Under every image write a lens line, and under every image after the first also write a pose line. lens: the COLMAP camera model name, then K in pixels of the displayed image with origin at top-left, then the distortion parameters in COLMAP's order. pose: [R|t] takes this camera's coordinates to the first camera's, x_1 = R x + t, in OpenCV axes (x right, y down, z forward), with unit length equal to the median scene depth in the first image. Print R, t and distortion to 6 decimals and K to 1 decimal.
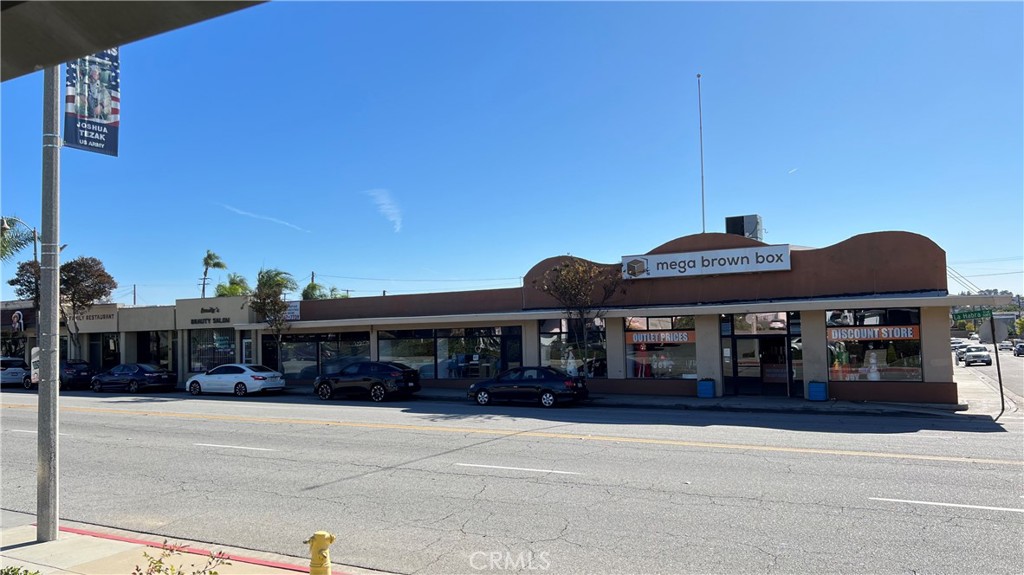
lens RADIAL K [[776.1, 0, 512.0], [0, 776.1, 287.5], [0, 0, 1]] dist [0.065125, -0.074112]
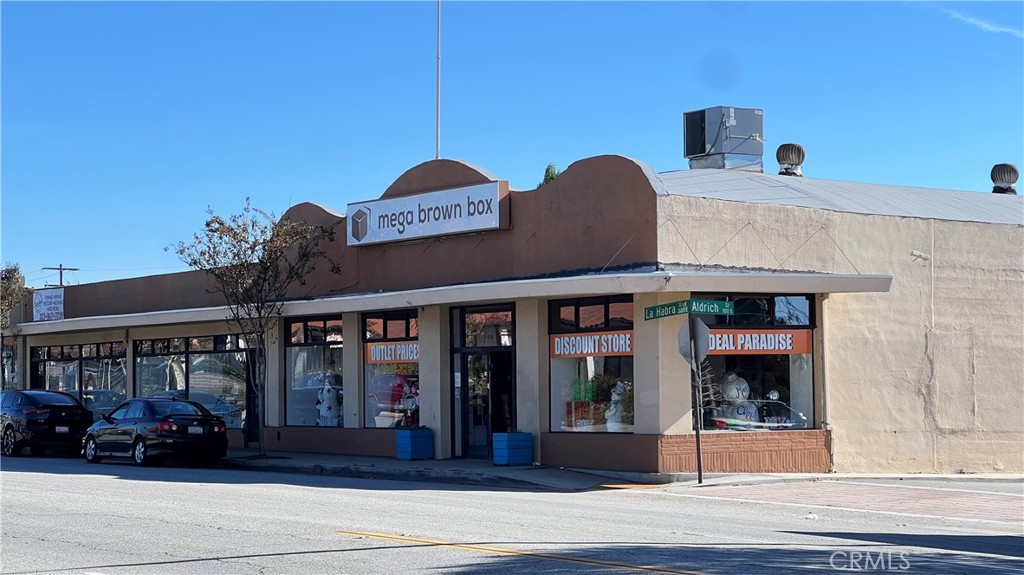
lens RADIAL K [[2303.2, 0, 512.0], [0, 2303.2, 287.5], [0, 0, 1]] dist [-0.030007, 3.321452]
pose [[0.875522, -0.003859, -0.483162, 1.106604], [0.014204, 0.999741, 0.017754, -0.009089], [0.482969, -0.022406, 0.875351, -0.391699]]
